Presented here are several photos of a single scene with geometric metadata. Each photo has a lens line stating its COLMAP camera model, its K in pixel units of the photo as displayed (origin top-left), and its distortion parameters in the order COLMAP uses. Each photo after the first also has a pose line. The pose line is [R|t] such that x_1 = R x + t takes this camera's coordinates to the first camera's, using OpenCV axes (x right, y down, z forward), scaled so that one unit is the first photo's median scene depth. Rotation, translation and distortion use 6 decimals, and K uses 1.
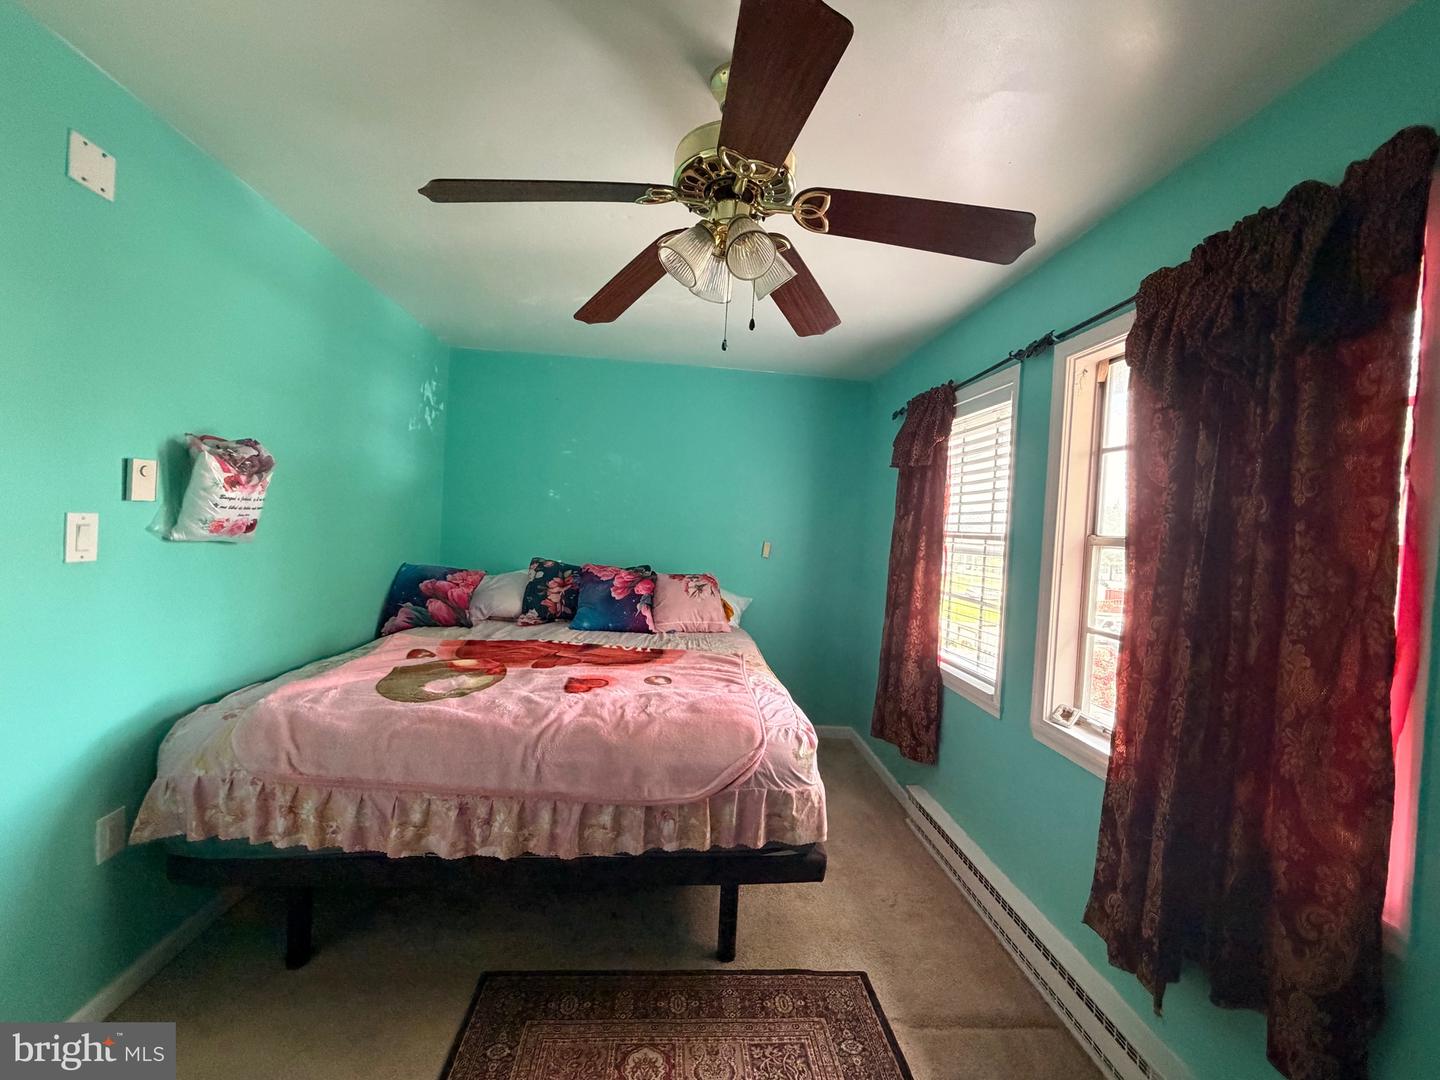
lens RADIAL K [[576.0, 0, 719.6], [0, 576.0, 535.4], [0, 0, 1]] dist [0.001917, -0.000624]
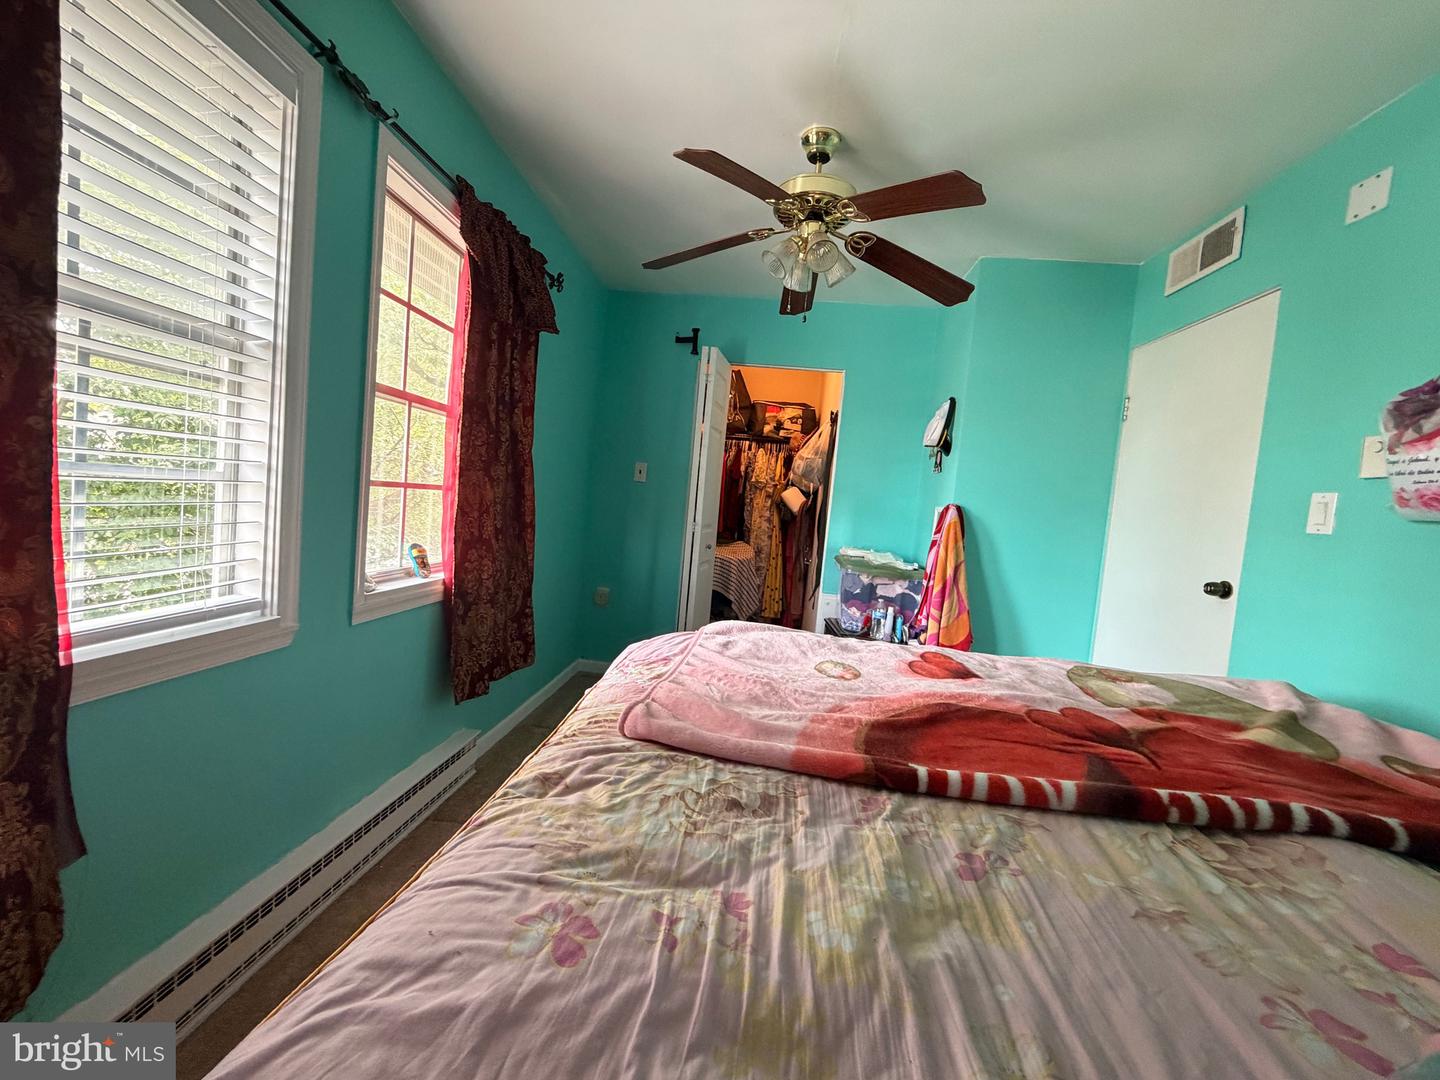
lens RADIAL K [[576.0, 0, 719.7], [0, 576.0, 539.7], [0, 0, 1]] dist [0.001917, -0.000624]
pose [[-0.973766, -0.156538, 0.165153, -0.089115], [-0.141677, 0.985021, 0.098288, 0.095415], [-0.178065, 0.072311, -0.981358, 1.982214]]
